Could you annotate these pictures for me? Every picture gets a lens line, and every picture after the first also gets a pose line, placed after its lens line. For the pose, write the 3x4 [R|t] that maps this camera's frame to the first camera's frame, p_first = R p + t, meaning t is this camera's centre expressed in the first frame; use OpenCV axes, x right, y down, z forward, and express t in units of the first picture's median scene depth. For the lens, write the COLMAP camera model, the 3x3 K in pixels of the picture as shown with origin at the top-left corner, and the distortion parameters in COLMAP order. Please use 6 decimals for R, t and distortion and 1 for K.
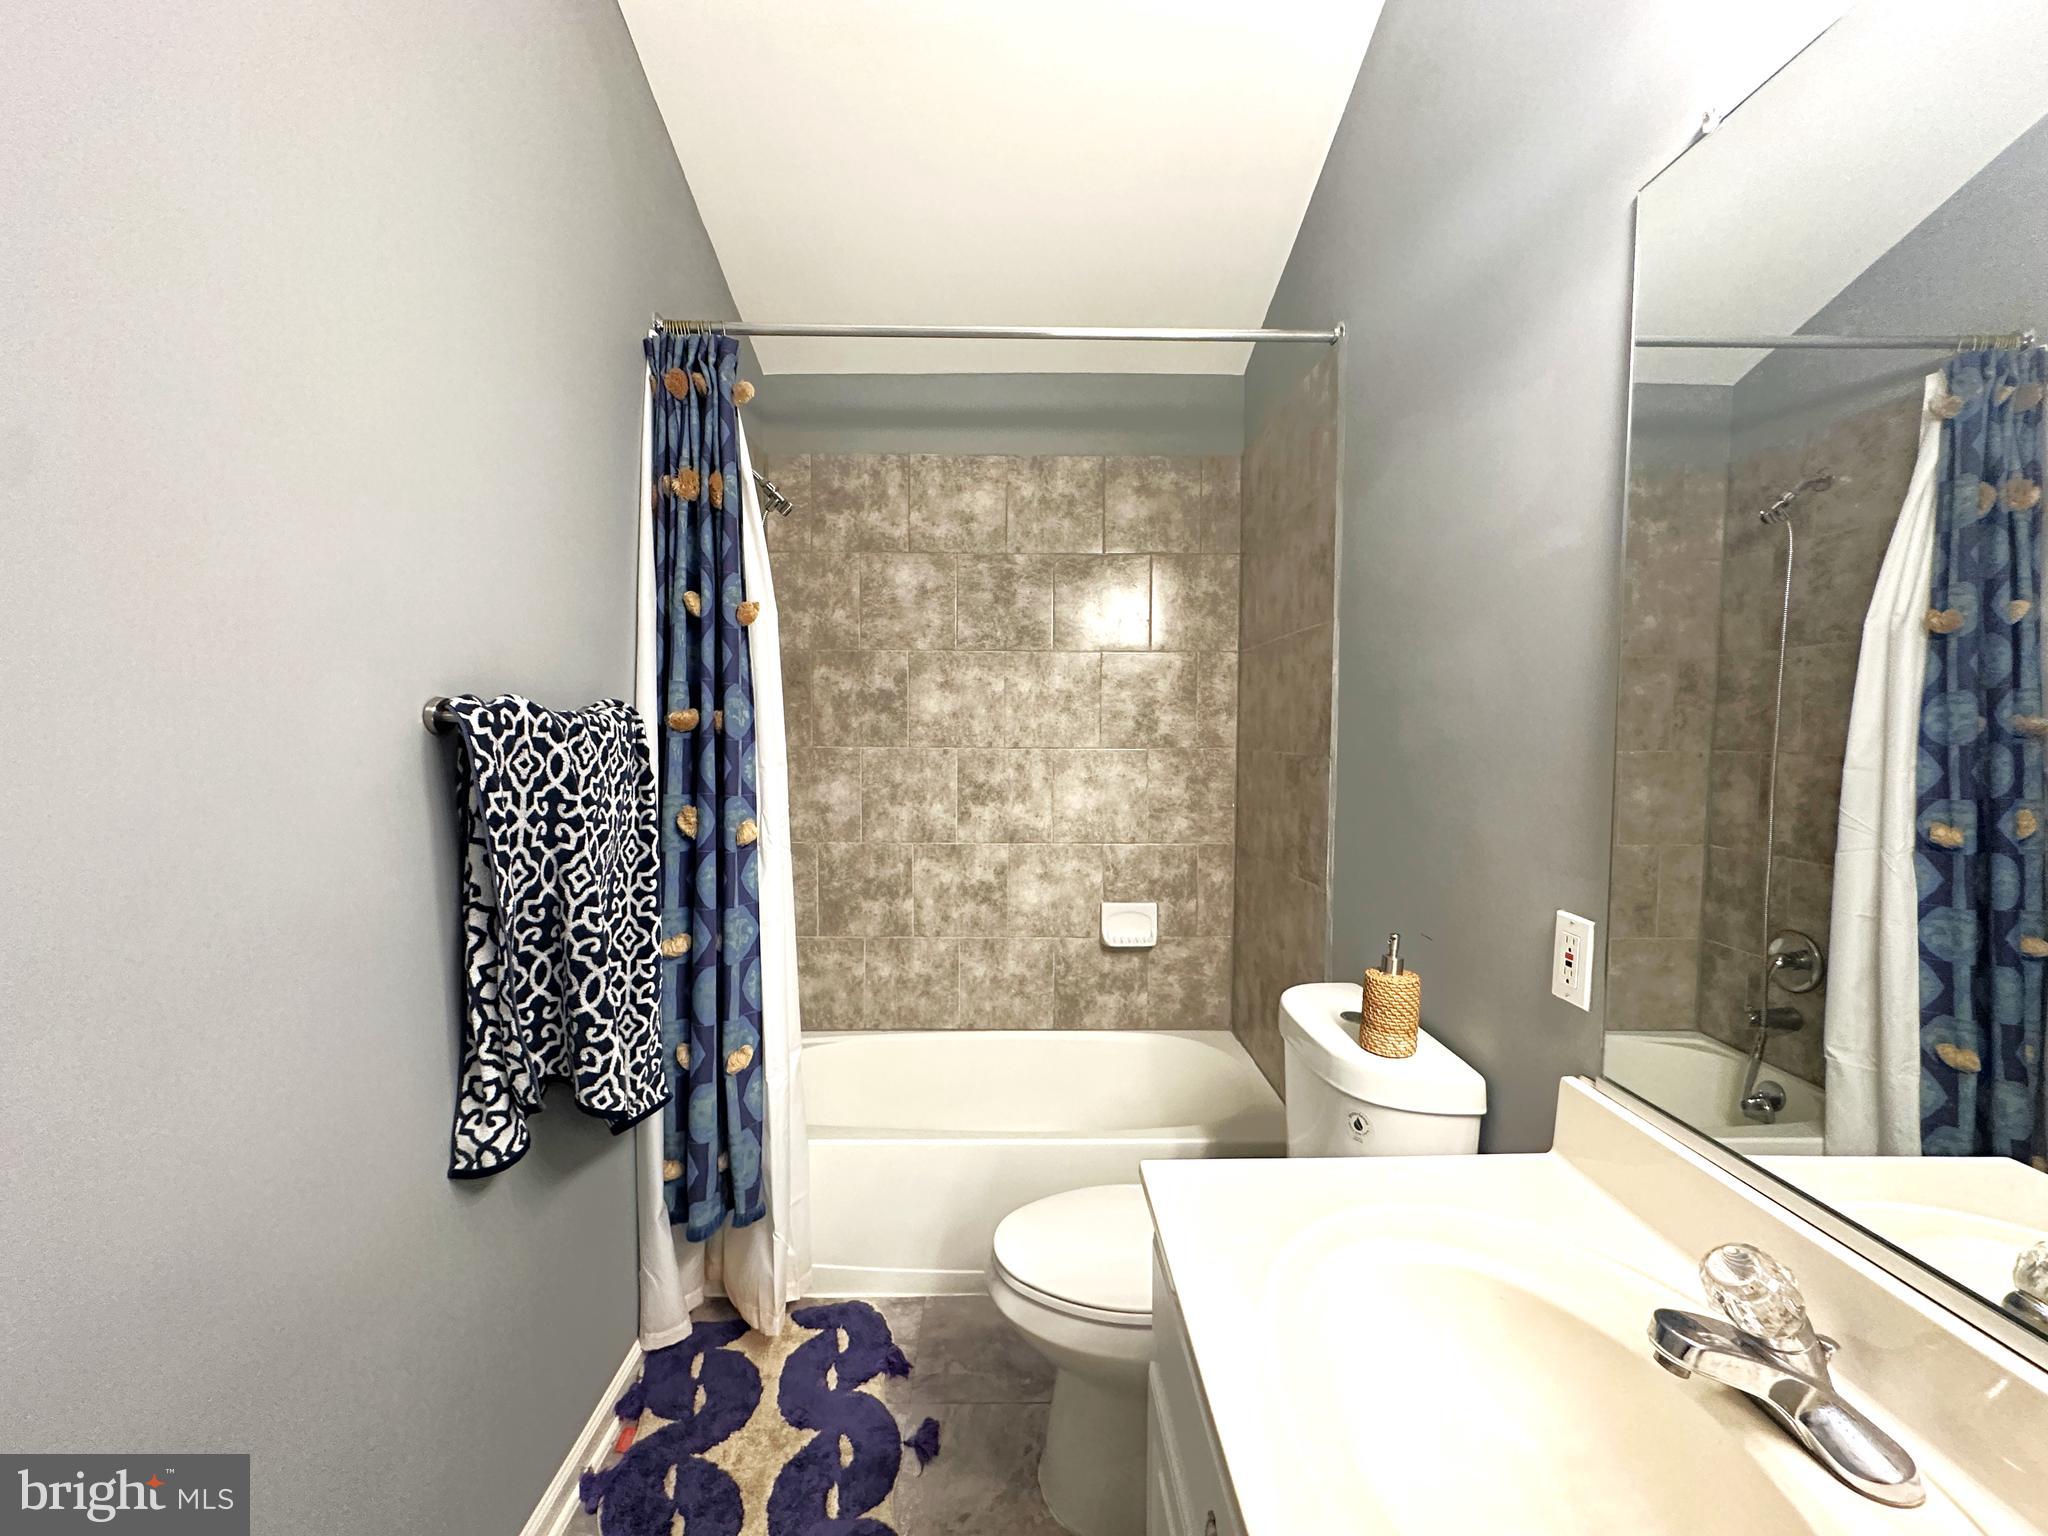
lens RADIAL K [[815.3, 0, 1021.3], [0, 815.3, 761.7], [0, 0, 1]] dist [-0.006084, 0.001318]
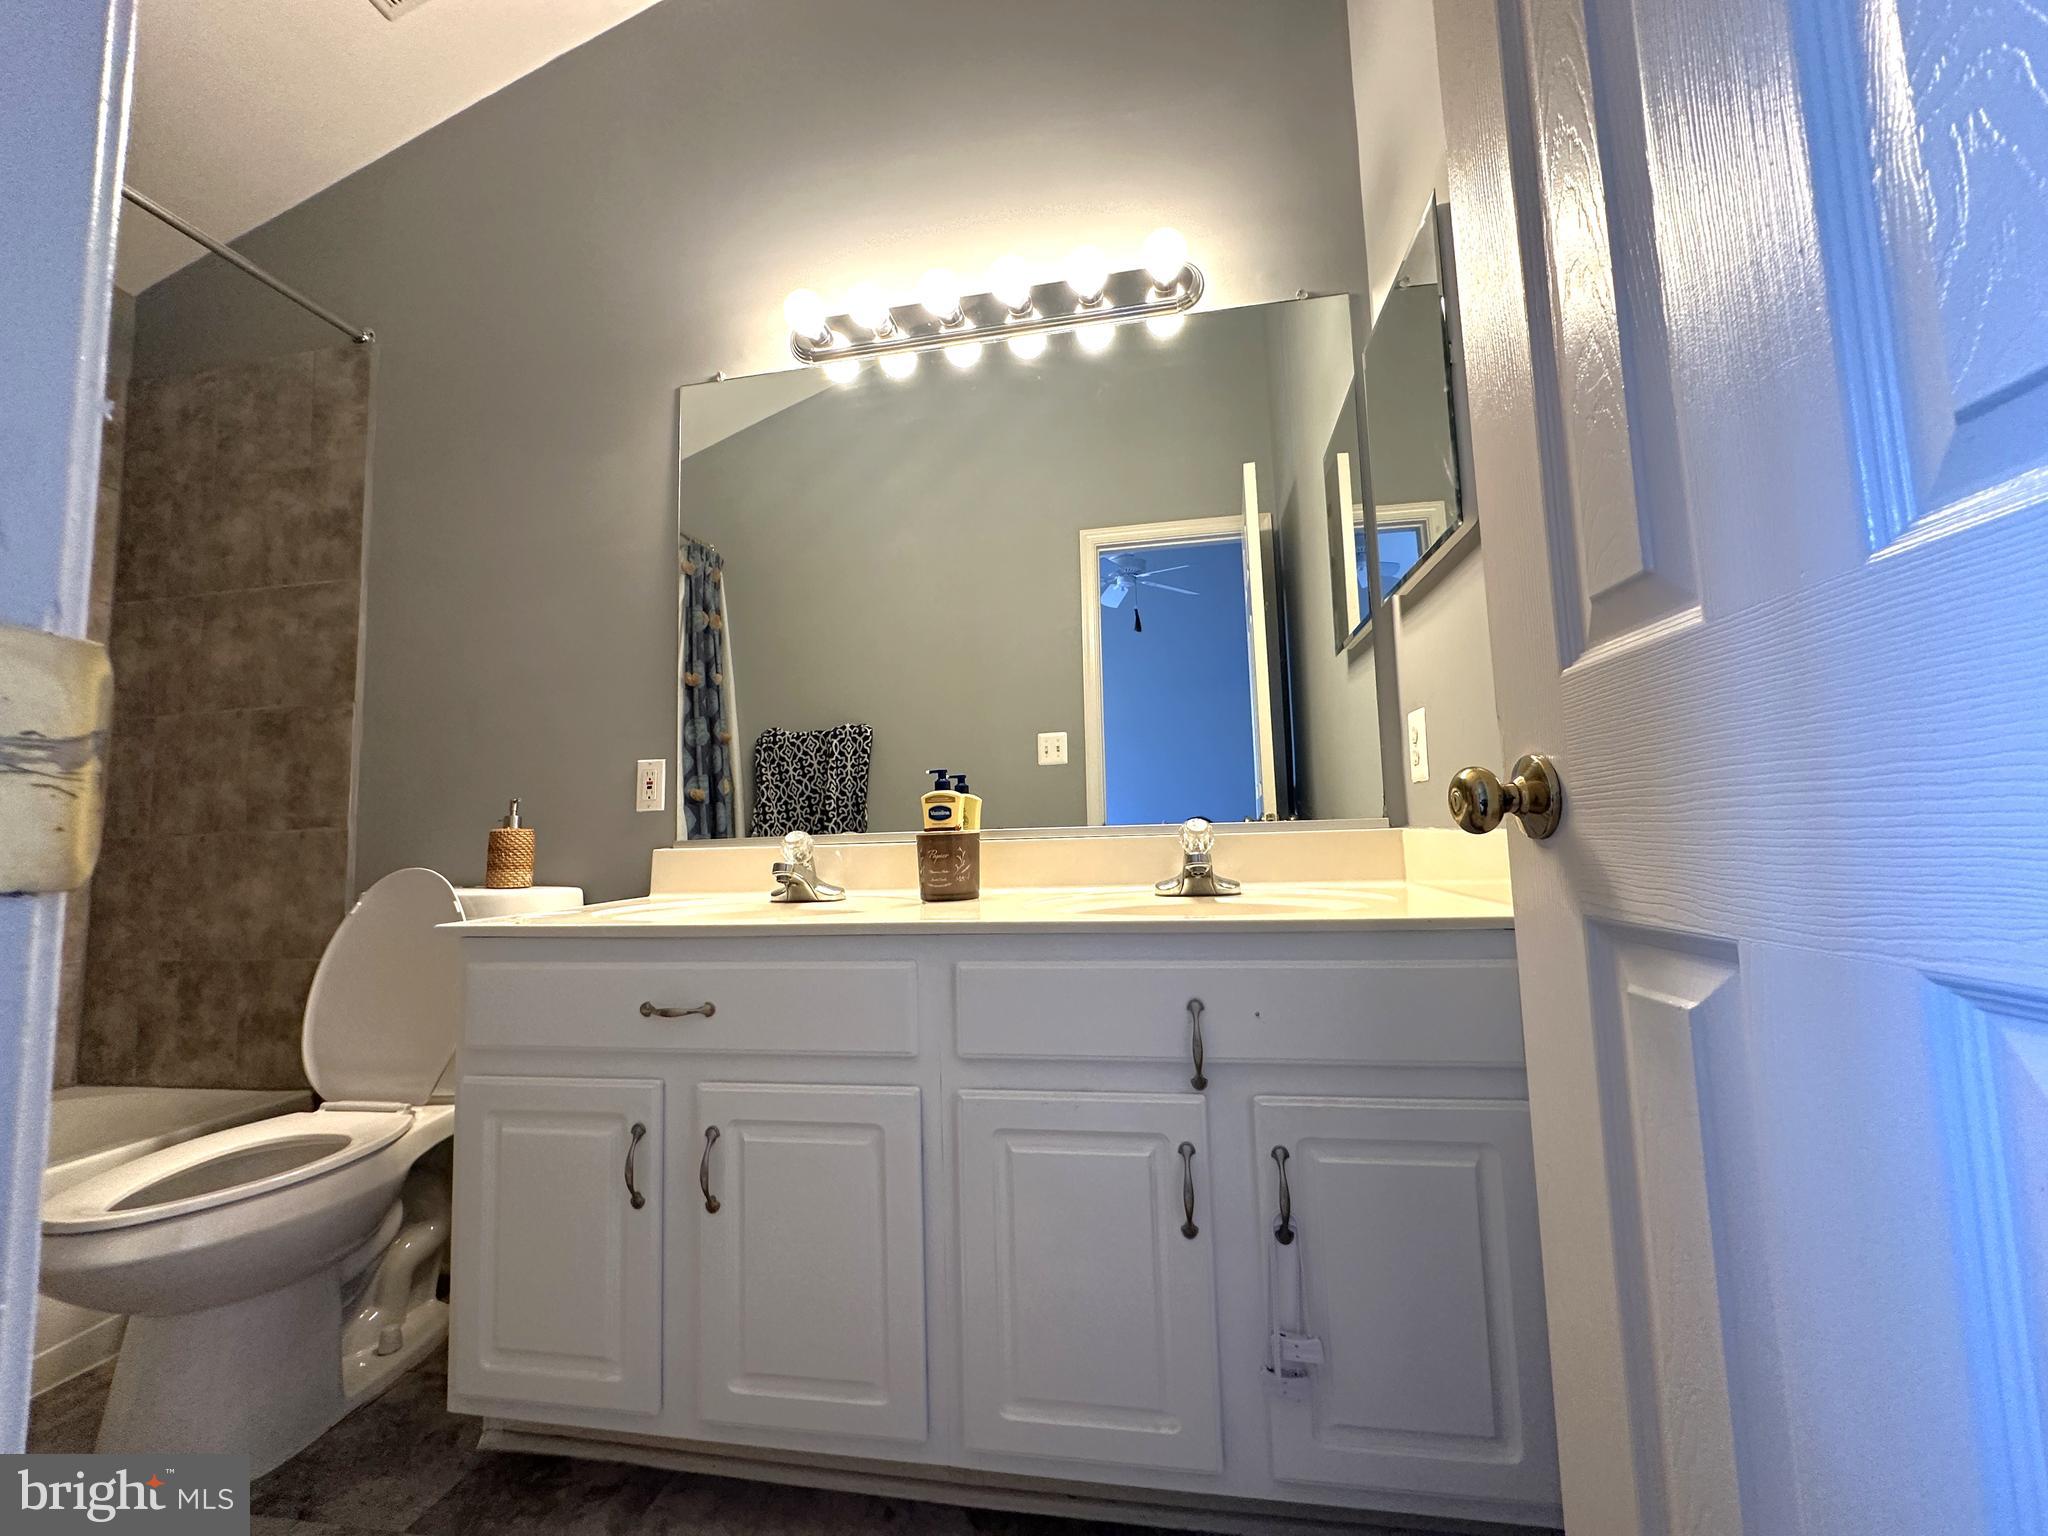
lens RADIAL K [[815.3, 0, 1023.5], [0, 815.3, 756.1], [0, 0, 1]] dist [-0.006084, 0.001318]
pose [[0.183113, 0.093003, 0.978683, -0.524584], [0.076774, 0.991122, -0.108550, 0.261384], [-0.980090, 0.095014, 0.174347, -0.042510]]
